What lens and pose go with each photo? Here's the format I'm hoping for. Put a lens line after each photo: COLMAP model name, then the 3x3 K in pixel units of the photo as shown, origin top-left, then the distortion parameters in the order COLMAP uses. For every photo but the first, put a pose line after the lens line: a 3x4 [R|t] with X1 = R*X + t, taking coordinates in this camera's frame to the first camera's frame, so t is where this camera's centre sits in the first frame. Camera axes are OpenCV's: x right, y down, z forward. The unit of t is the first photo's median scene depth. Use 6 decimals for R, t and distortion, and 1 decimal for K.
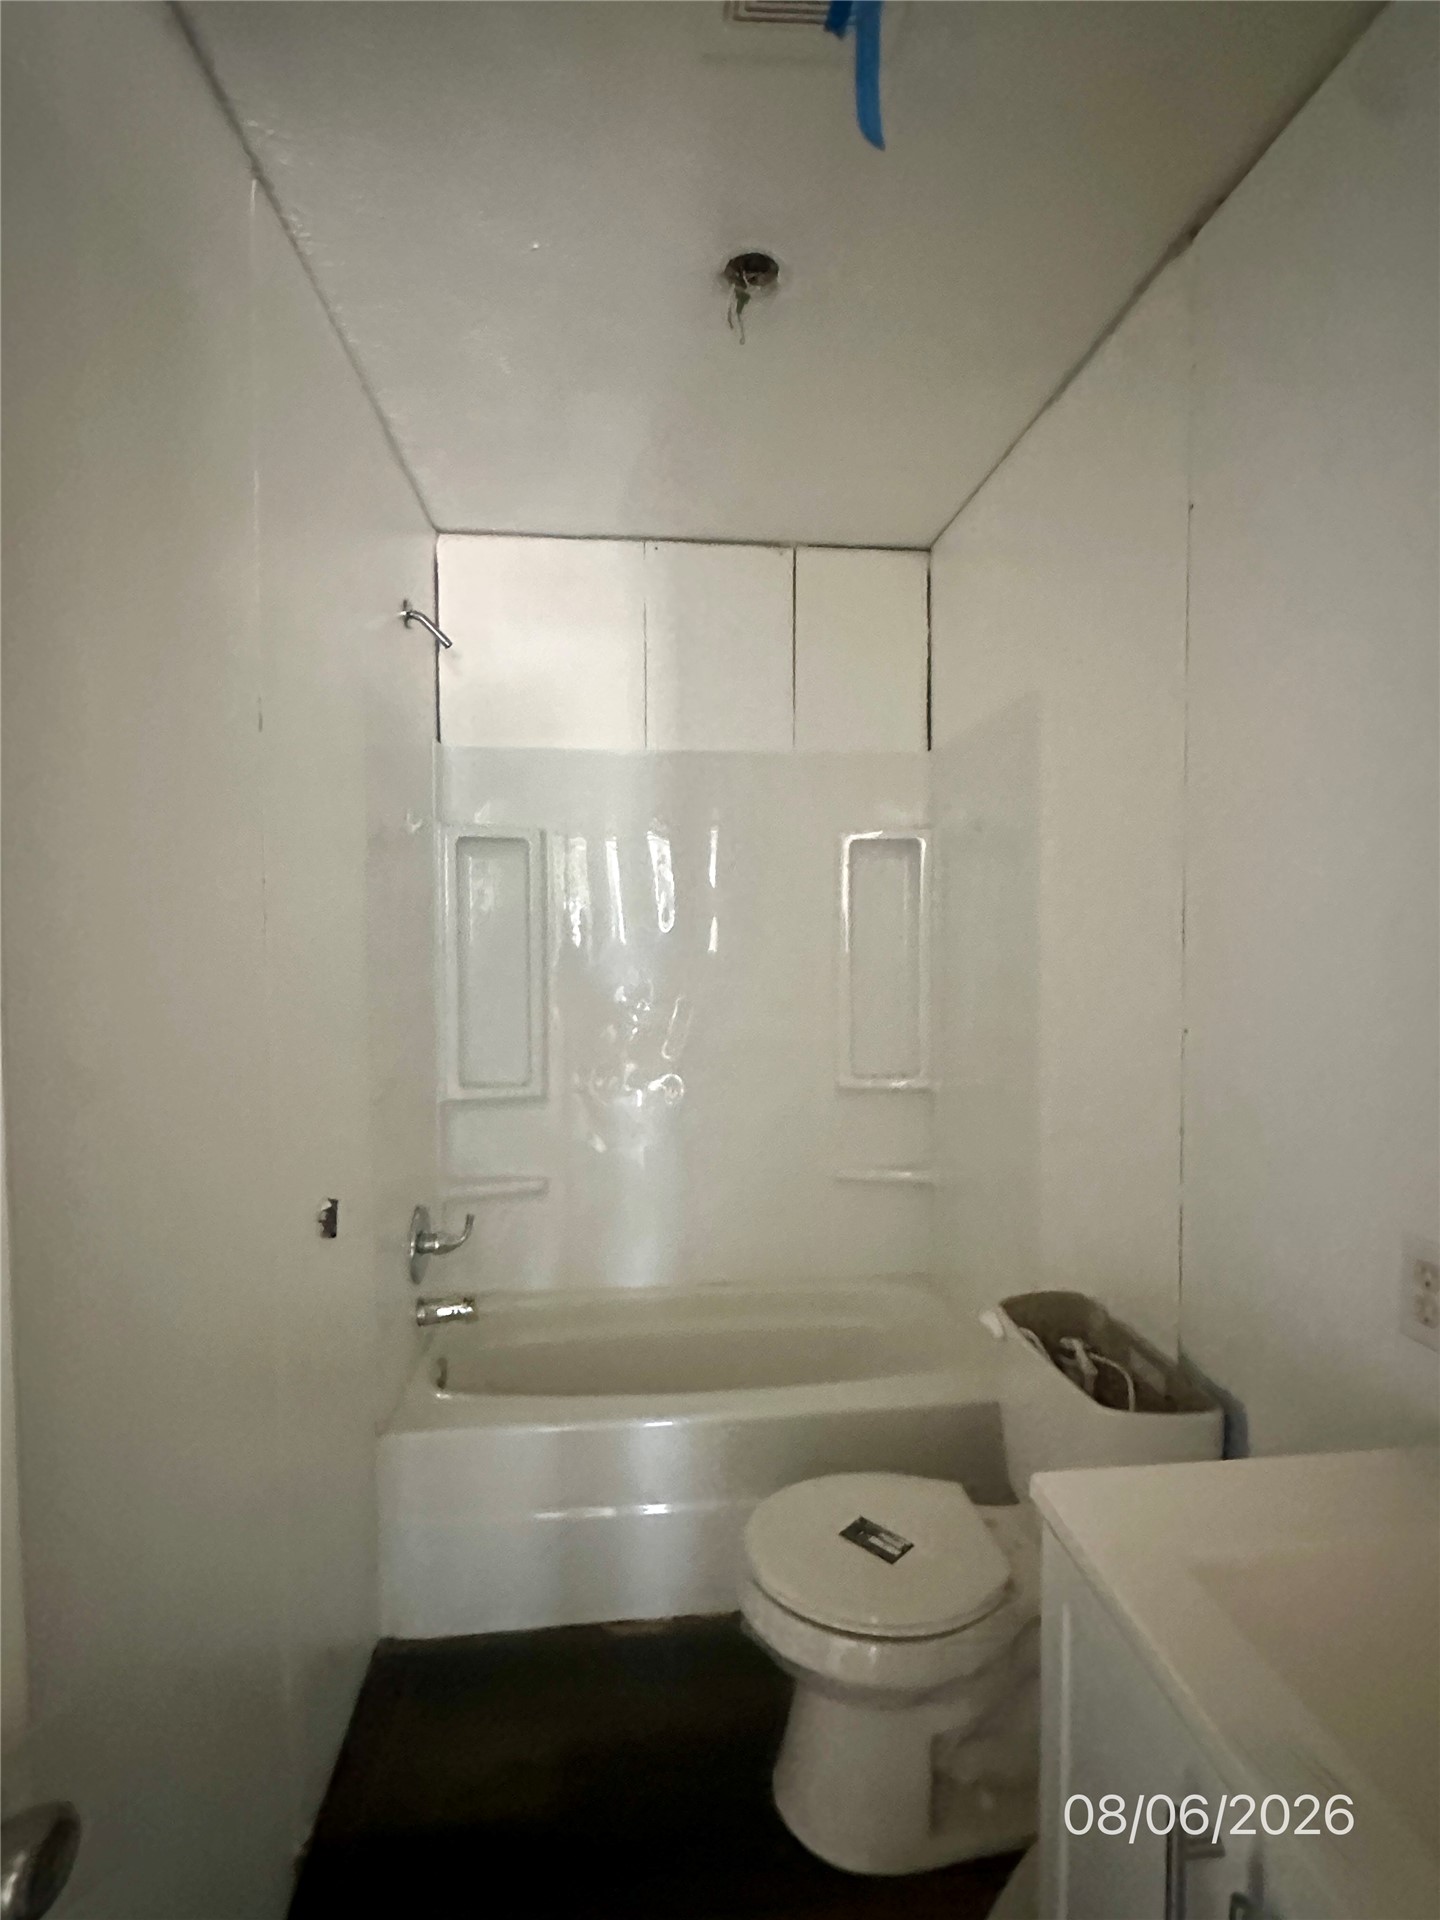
lens RADIAL K [[938.5, 0, 719.7], [0, 938.5, 960.5], [0, 0, 1]] dist [-0.004929, 0.001344]
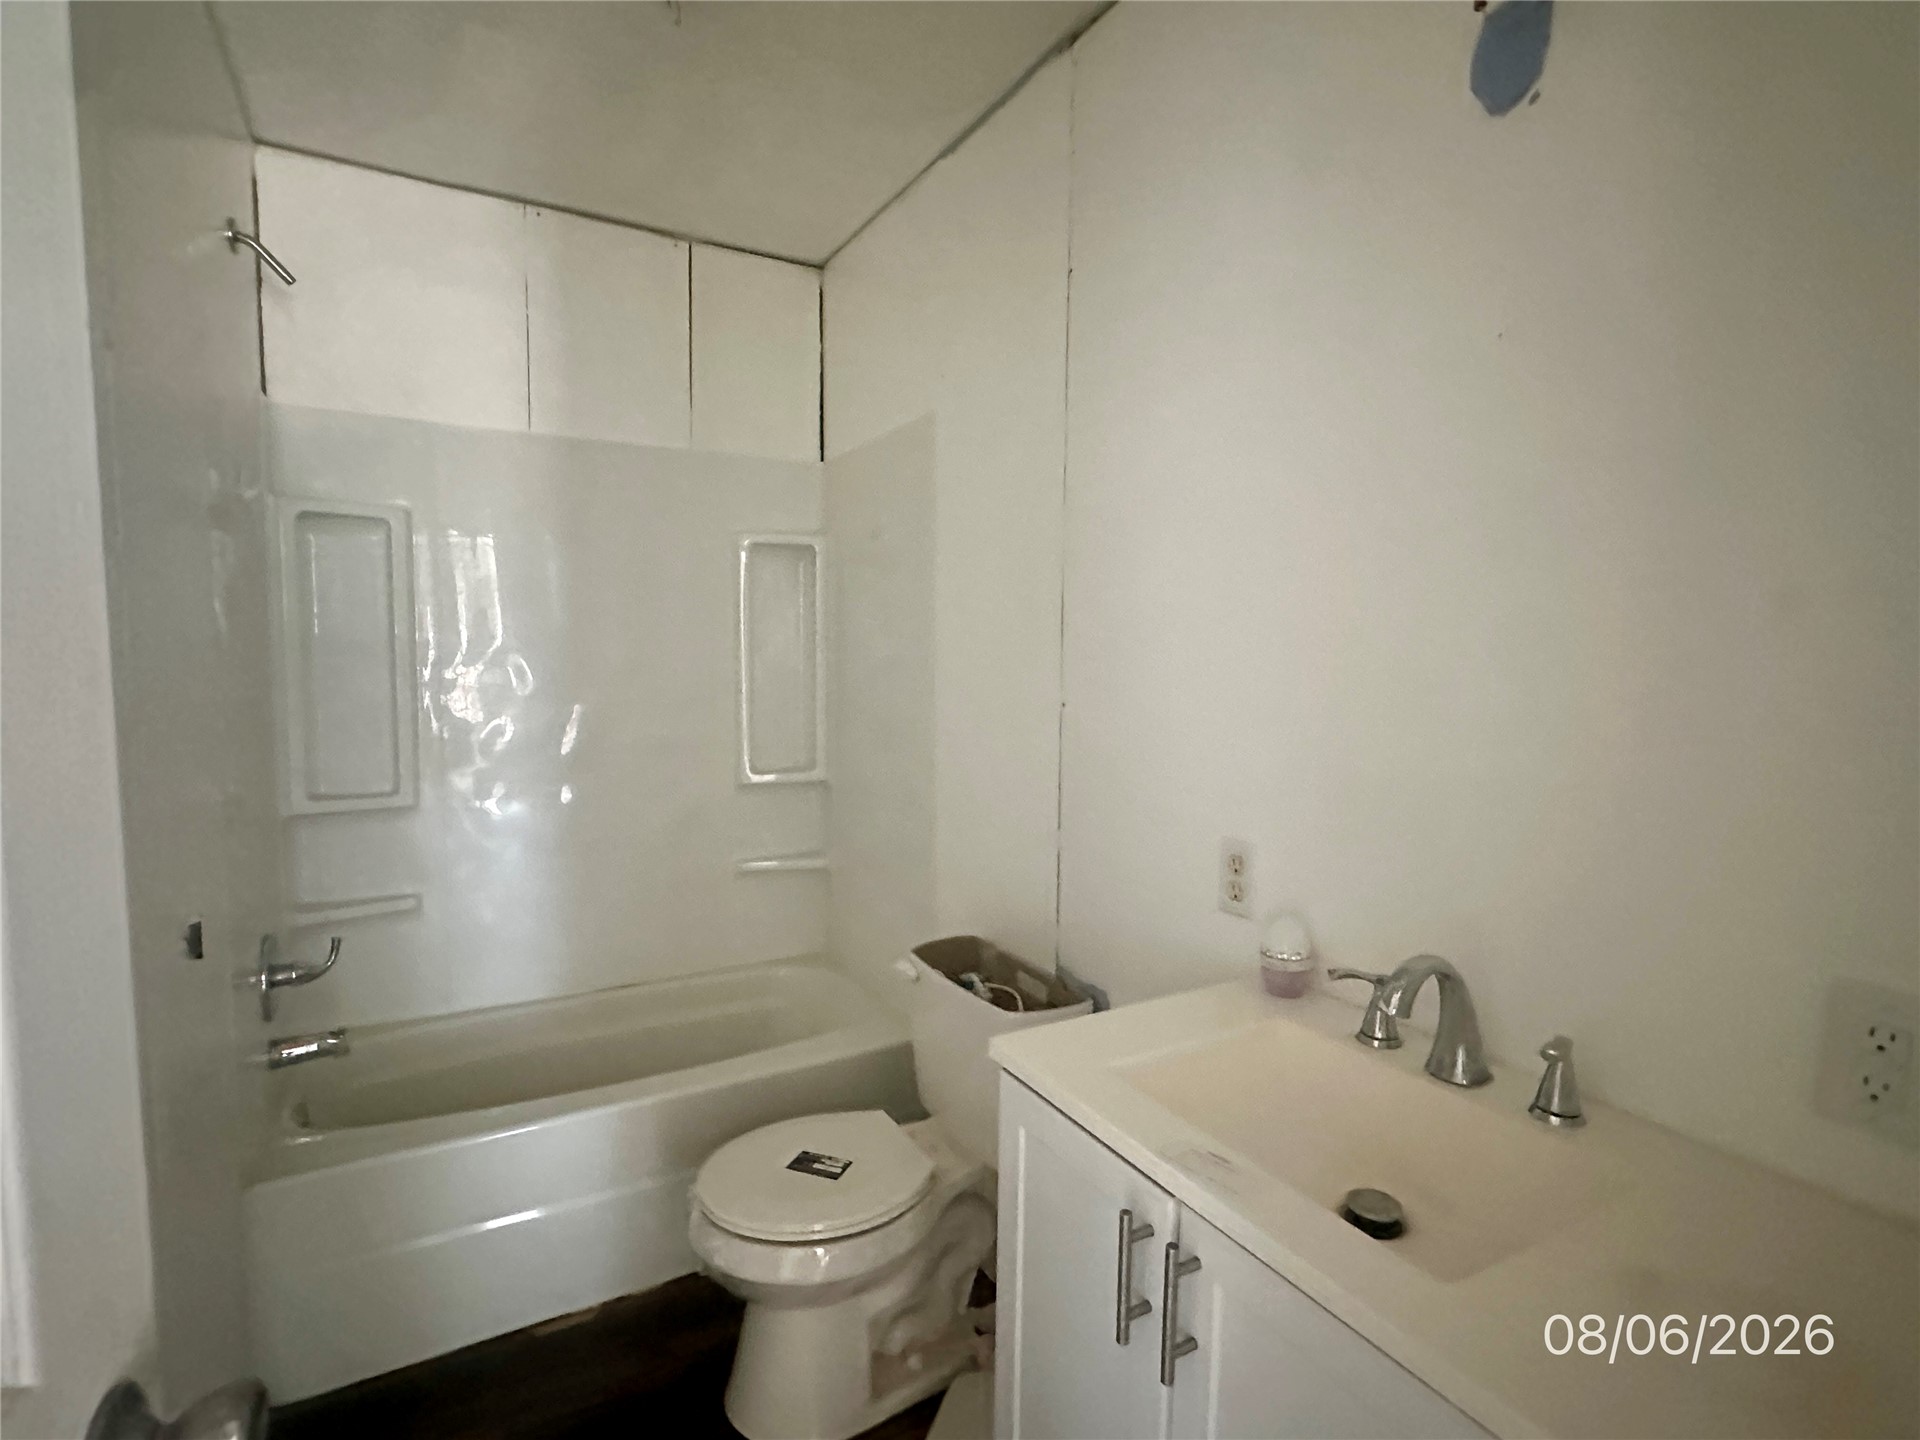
lens RADIAL K [[938.5, 0, 961.6], [0, 938.5, 722.3], [0, 0, 1]] dist [-0.004929, 0.001344]
pose [[0.913535, -0.018426, 0.406343, -0.083731], [0.000949, 0.999067, 0.043169, 0.029425], [-0.406759, -0.039051, 0.912700, -0.046087]]
